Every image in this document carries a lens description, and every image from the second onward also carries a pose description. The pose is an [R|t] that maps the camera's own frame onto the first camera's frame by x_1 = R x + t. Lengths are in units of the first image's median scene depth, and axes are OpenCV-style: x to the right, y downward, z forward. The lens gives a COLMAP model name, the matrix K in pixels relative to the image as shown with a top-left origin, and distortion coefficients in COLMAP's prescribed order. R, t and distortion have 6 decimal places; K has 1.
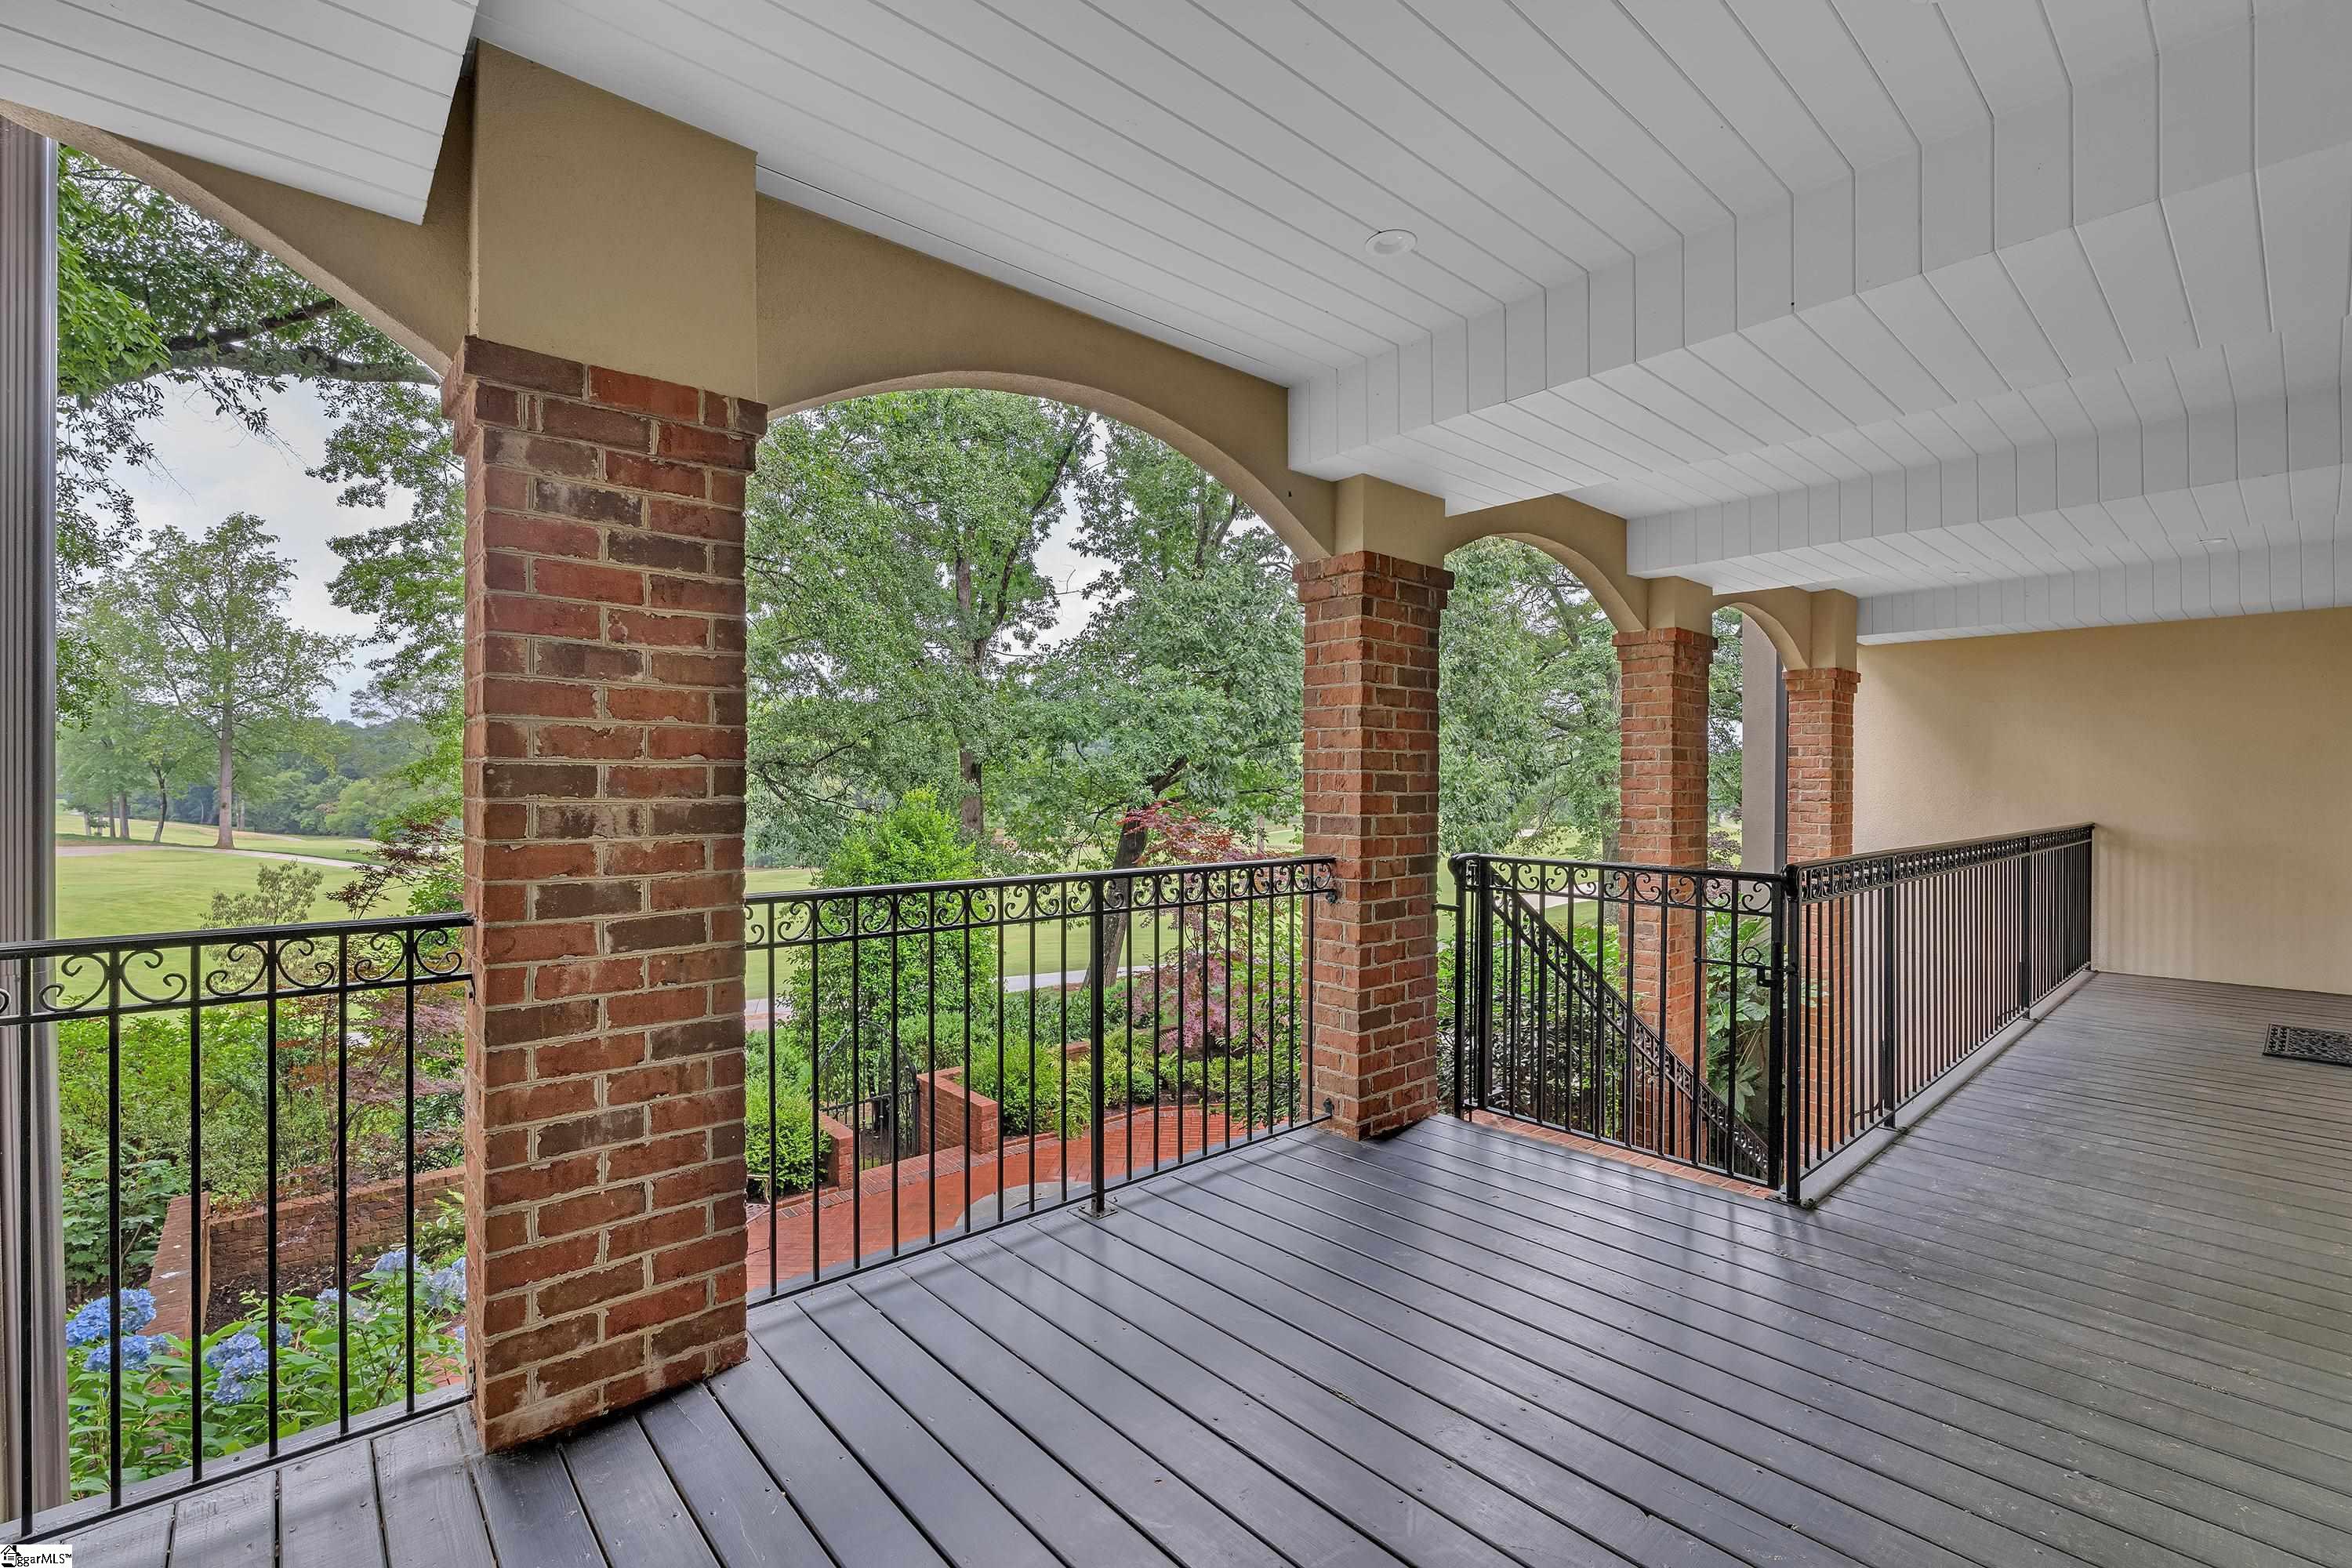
lens RADIAL K [[1022.6, 0, 1175.2], [0, 1022.6, 788.8], [0, 0, 1]] dist [-0.008064, -0.000392]
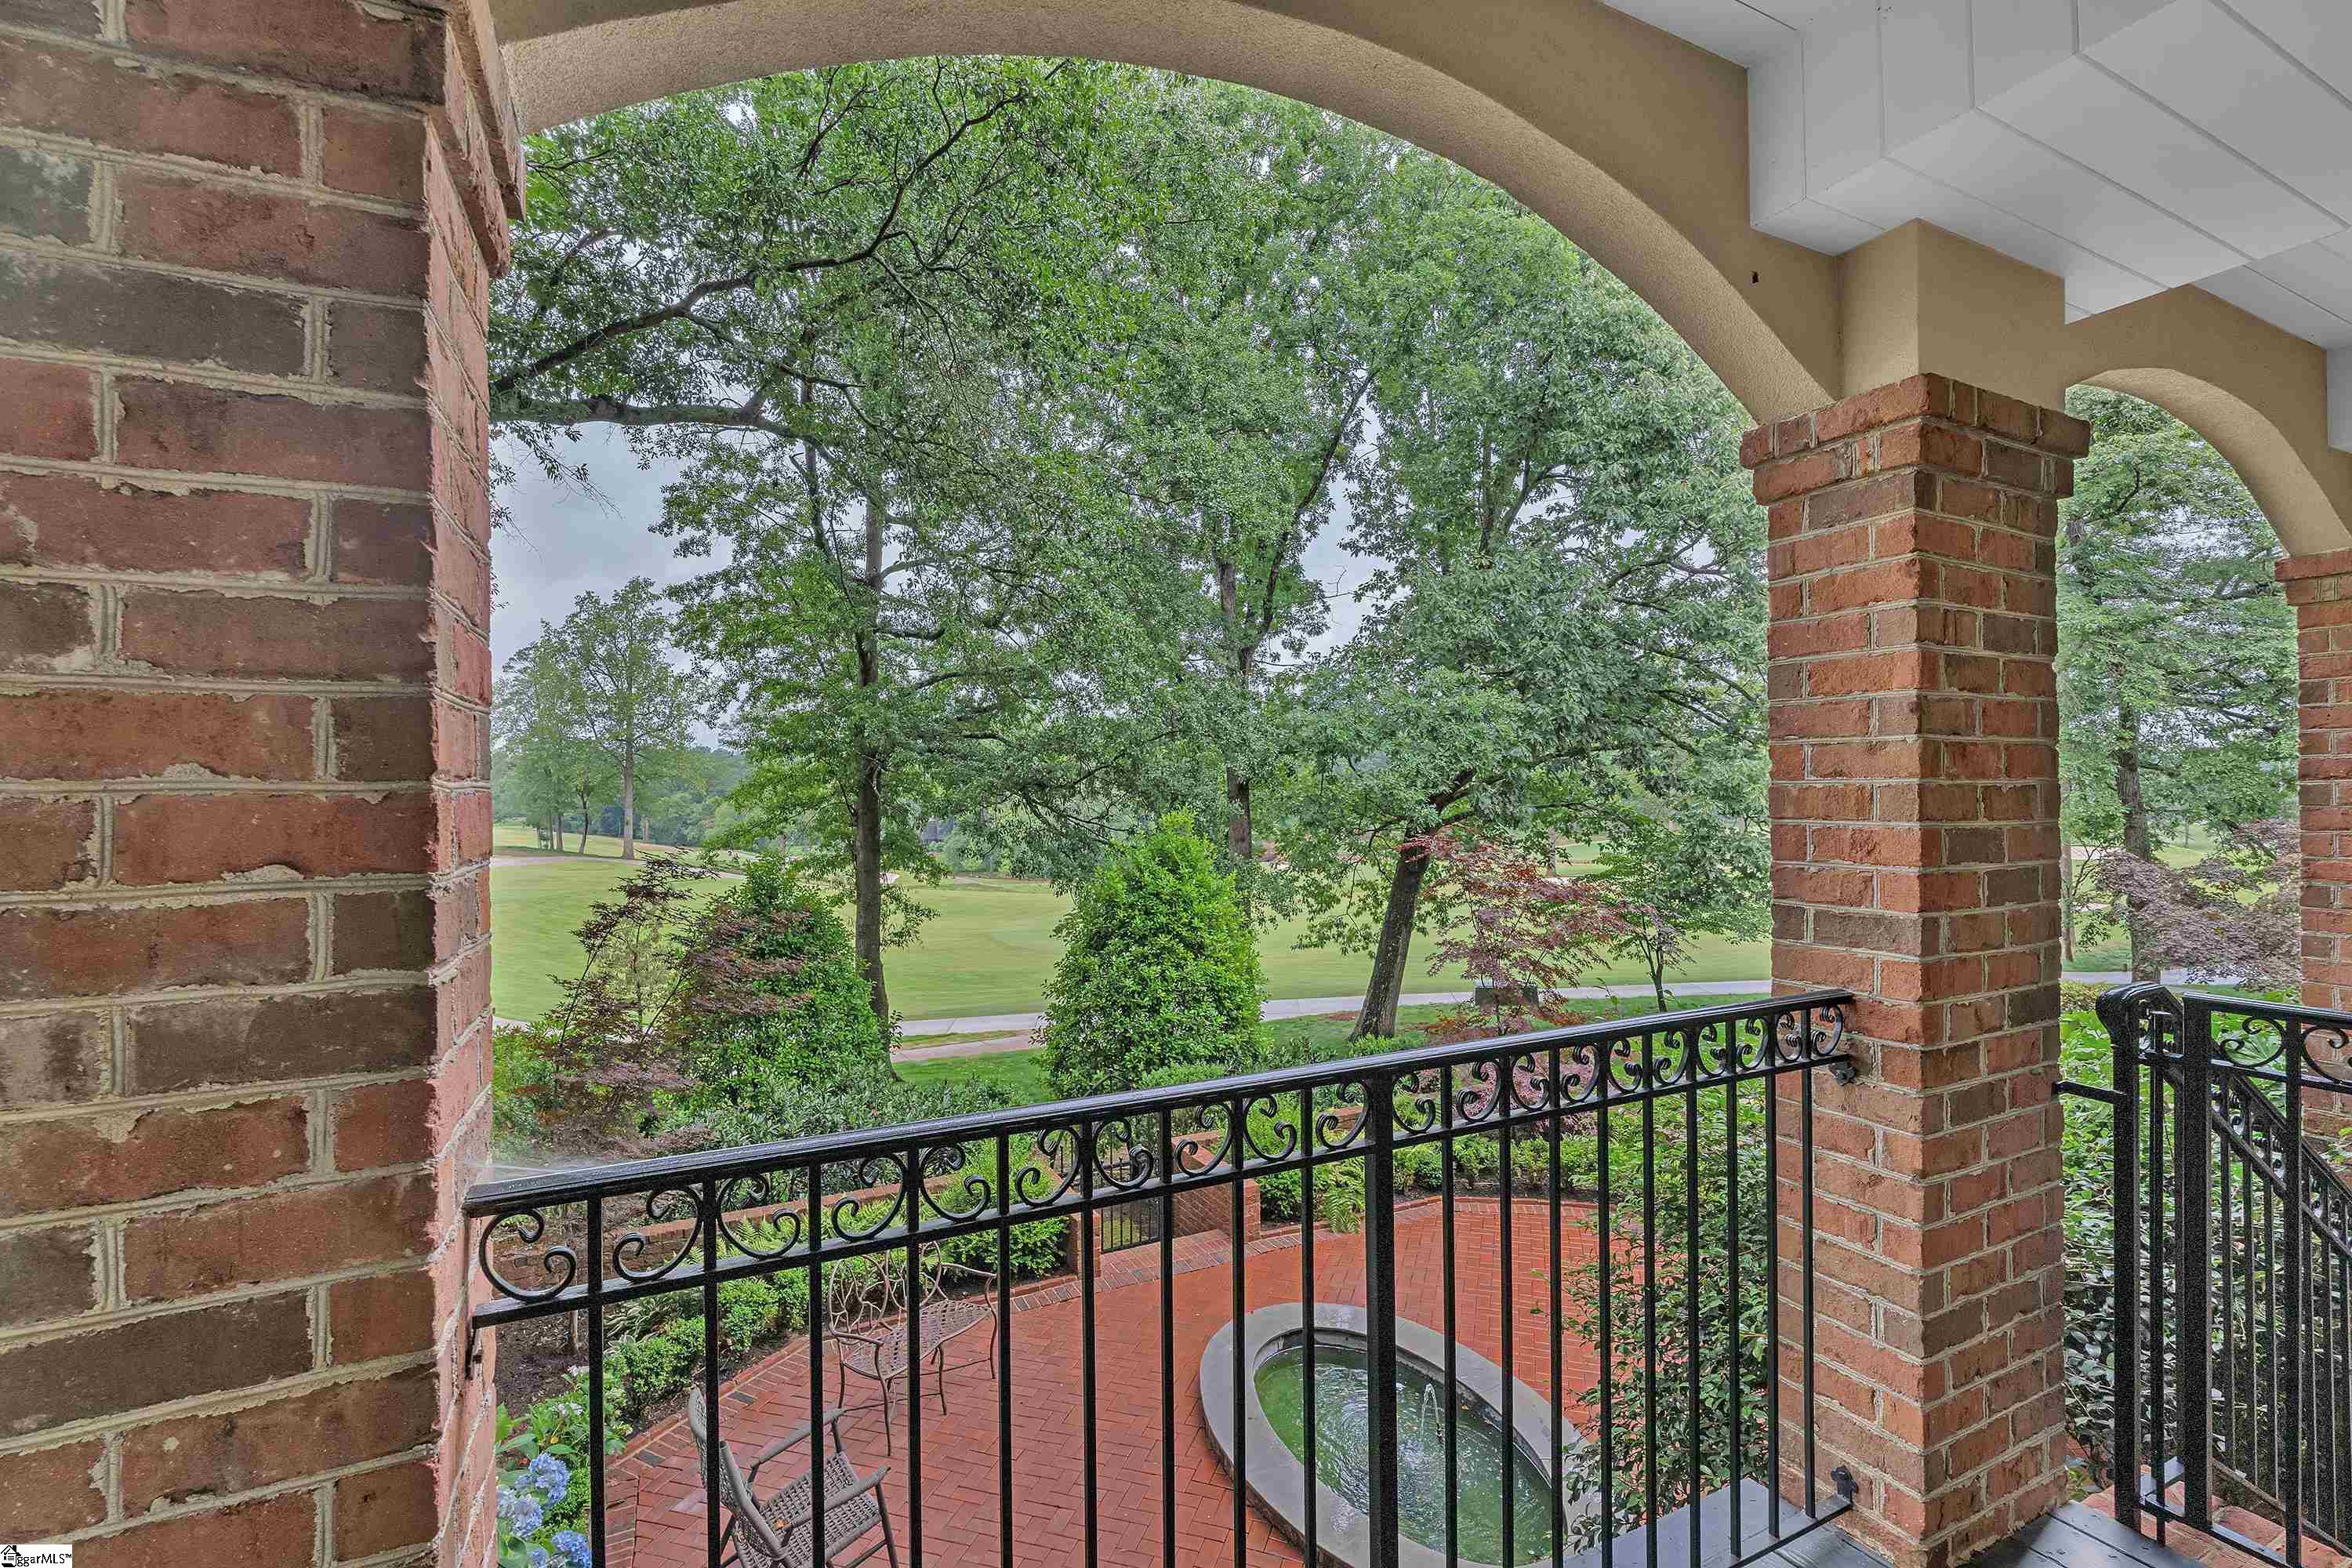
lens RADIAL K [[1022.6, 0, 1178.9], [0, 1022.6, 784.0], [0, 0, 1]] dist [-0.008064, -0.000392]
pose [[0.965461, -0.014422, -0.260147, -0.031712], [0.010044, 0.999785, -0.018151, -0.029394], [0.260353, 0.014911, 0.965398, 0.403904]]
